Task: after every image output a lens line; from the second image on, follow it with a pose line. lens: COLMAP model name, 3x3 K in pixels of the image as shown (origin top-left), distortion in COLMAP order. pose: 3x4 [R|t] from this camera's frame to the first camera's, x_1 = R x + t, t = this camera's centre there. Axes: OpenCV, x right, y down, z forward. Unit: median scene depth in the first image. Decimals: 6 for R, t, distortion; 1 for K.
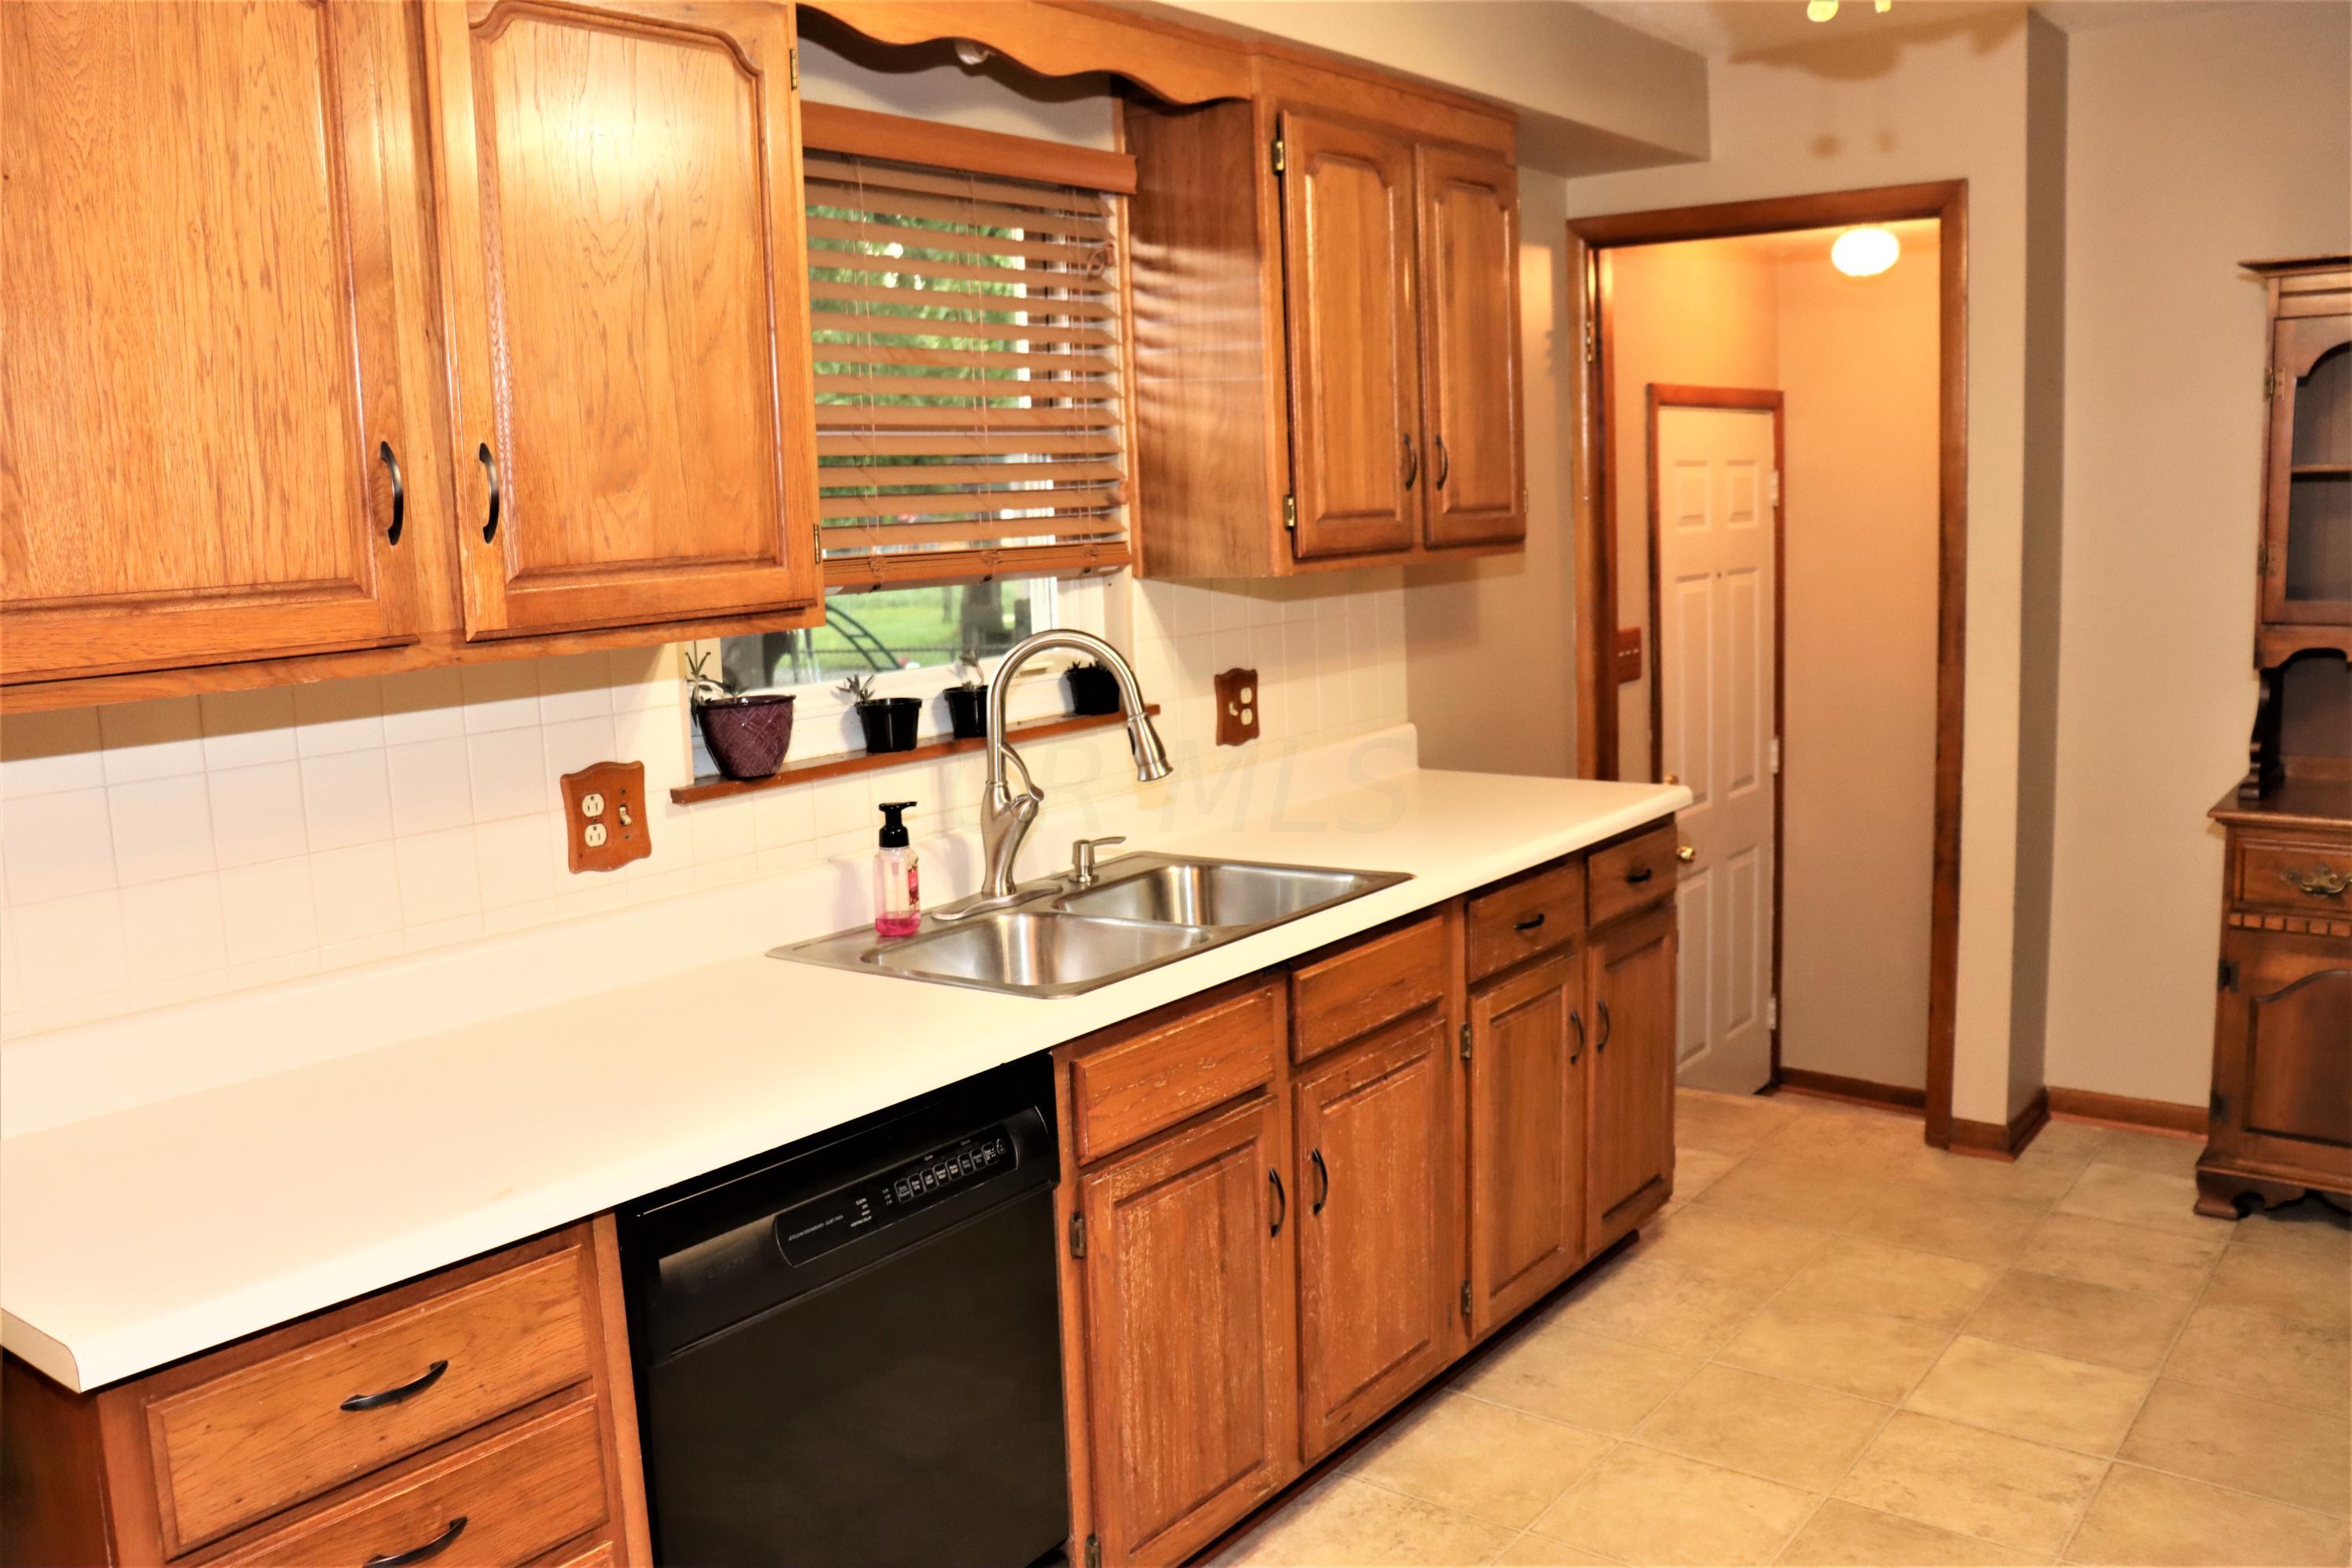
lens RADIAL K [[1953.1, 0, 1162.1], [0, 1953.1, 788.4], [0, 0, 1]] dist [-0.185167, 0.199816]
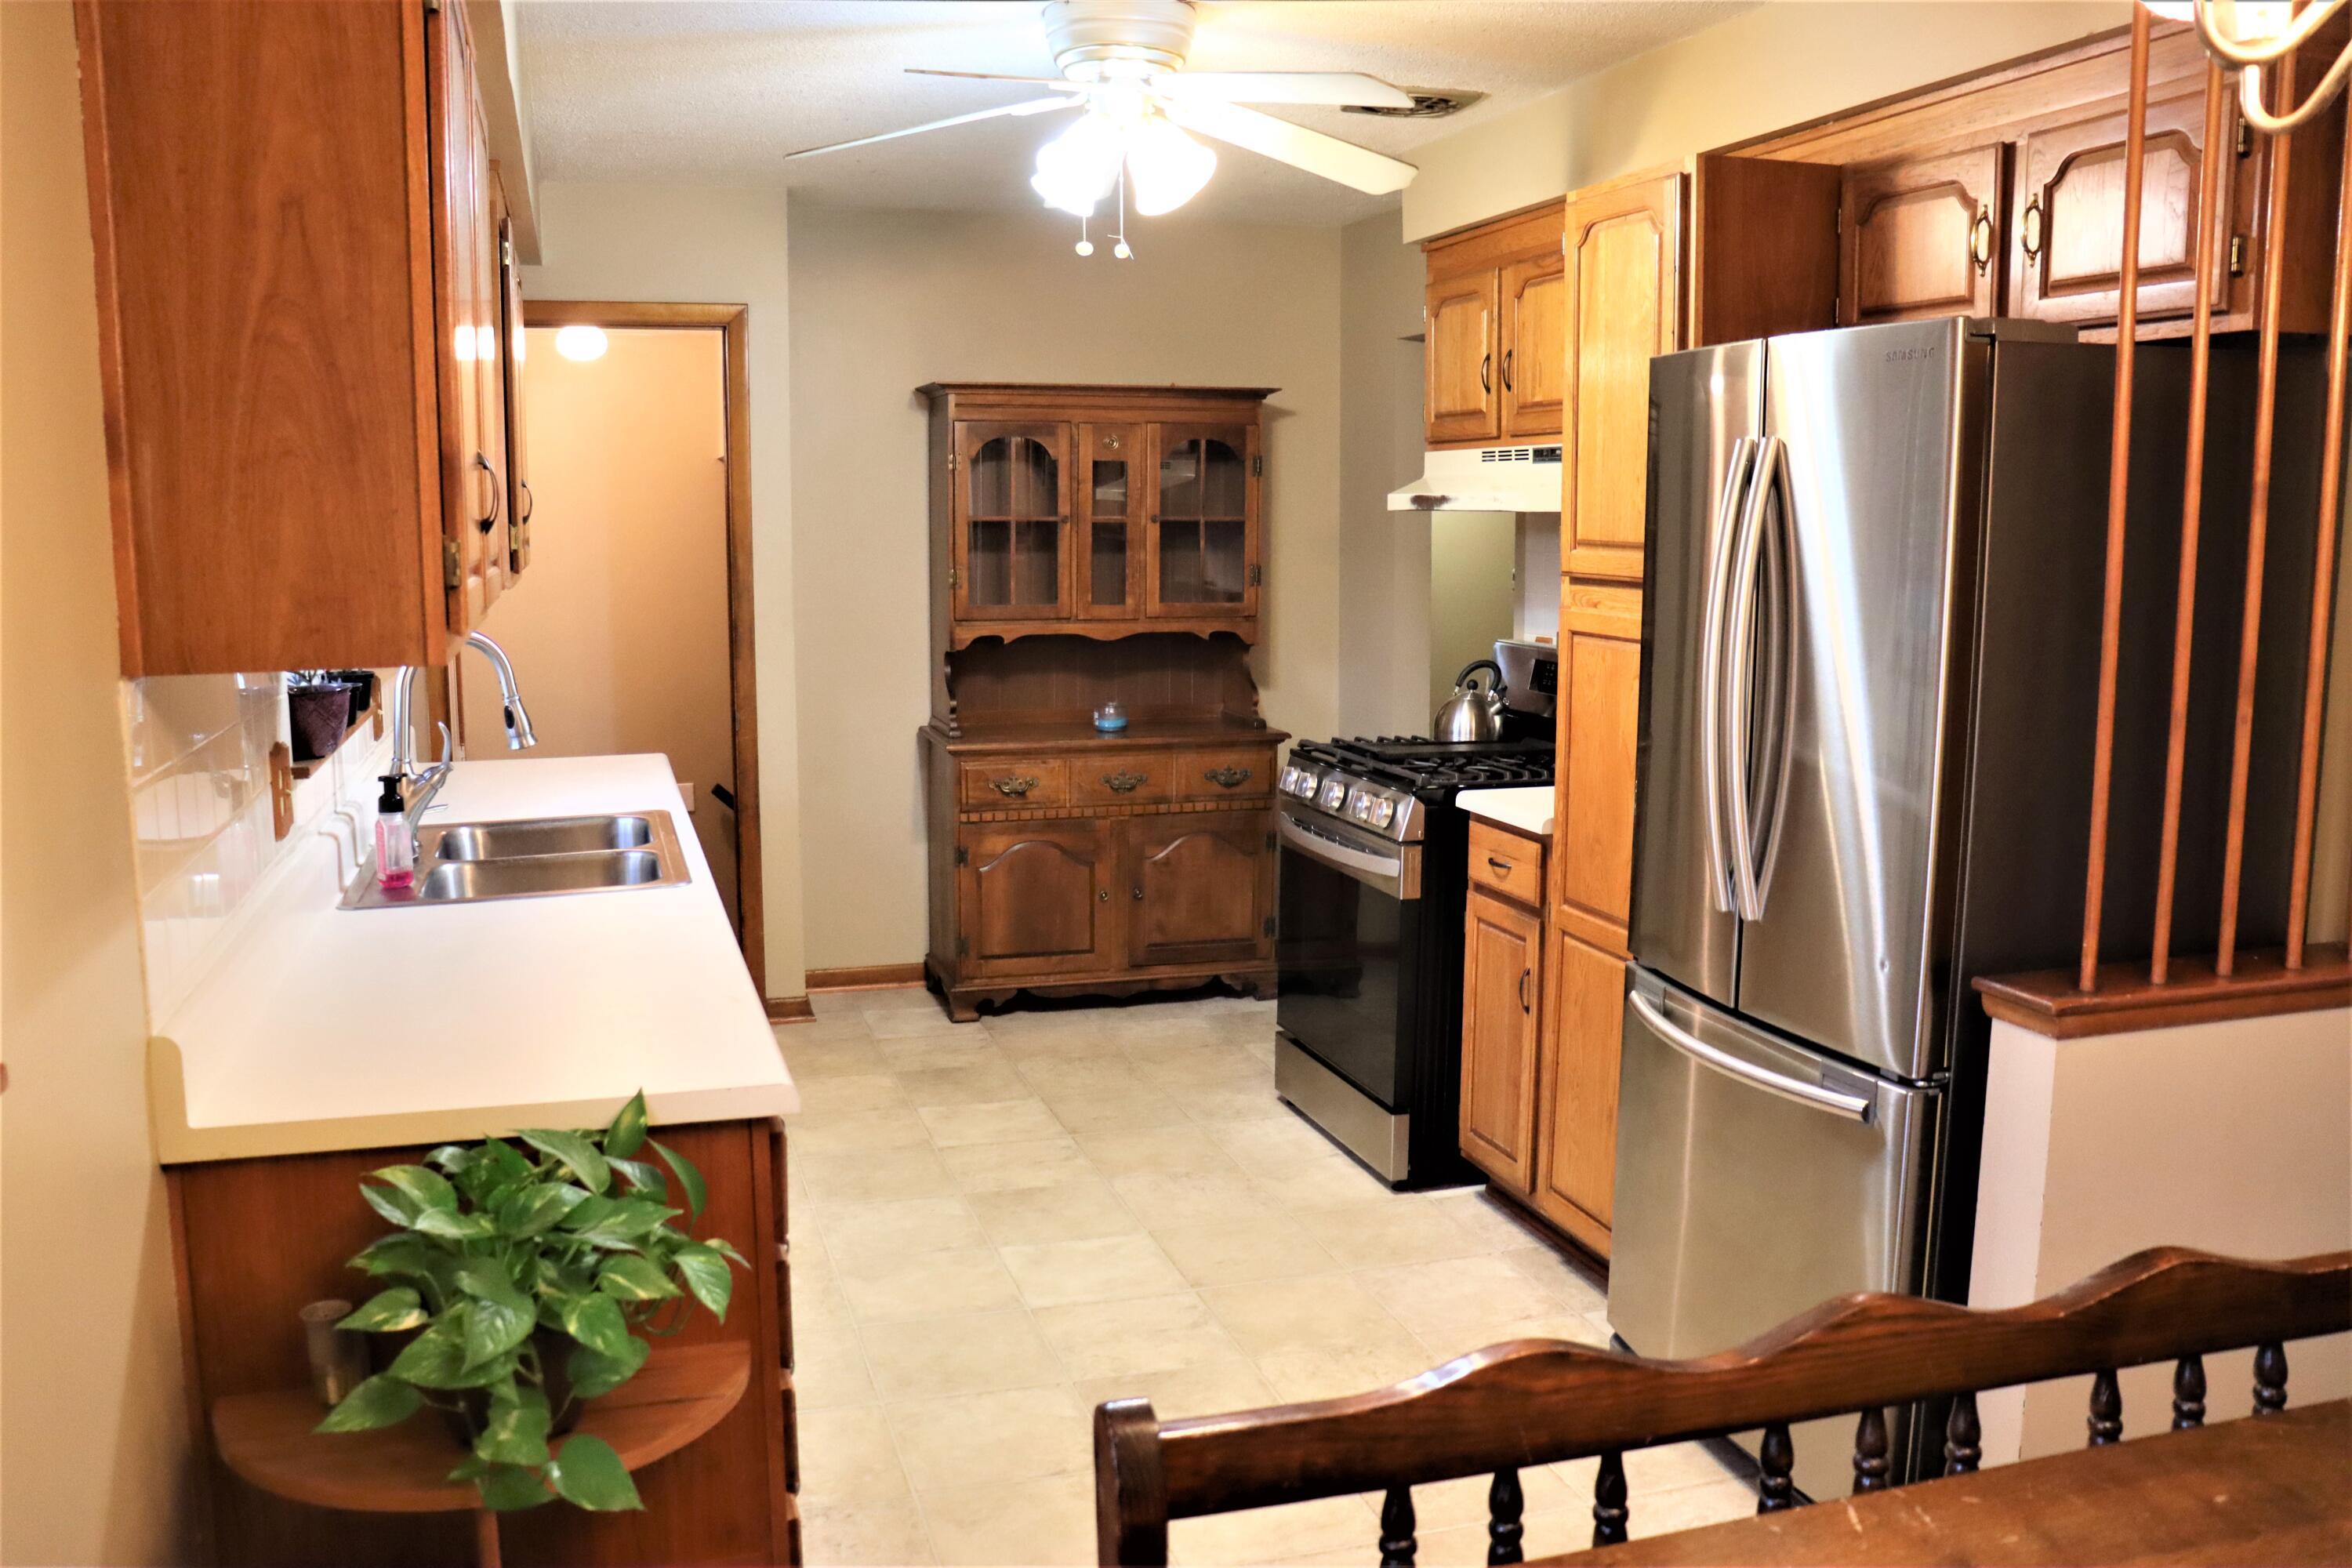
lens RADIAL K [[1953.1, 0, 1162.1], [0, 1953.1, 788.4], [0, 0, 1]] dist [-0.185167, 0.199816]
pose [[0.593716, -0.077814, 0.800903, -0.578353], [0.097974, 0.994899, 0.024034, 0.025199], [-0.798688, 0.064199, 0.598311, -0.053448]]
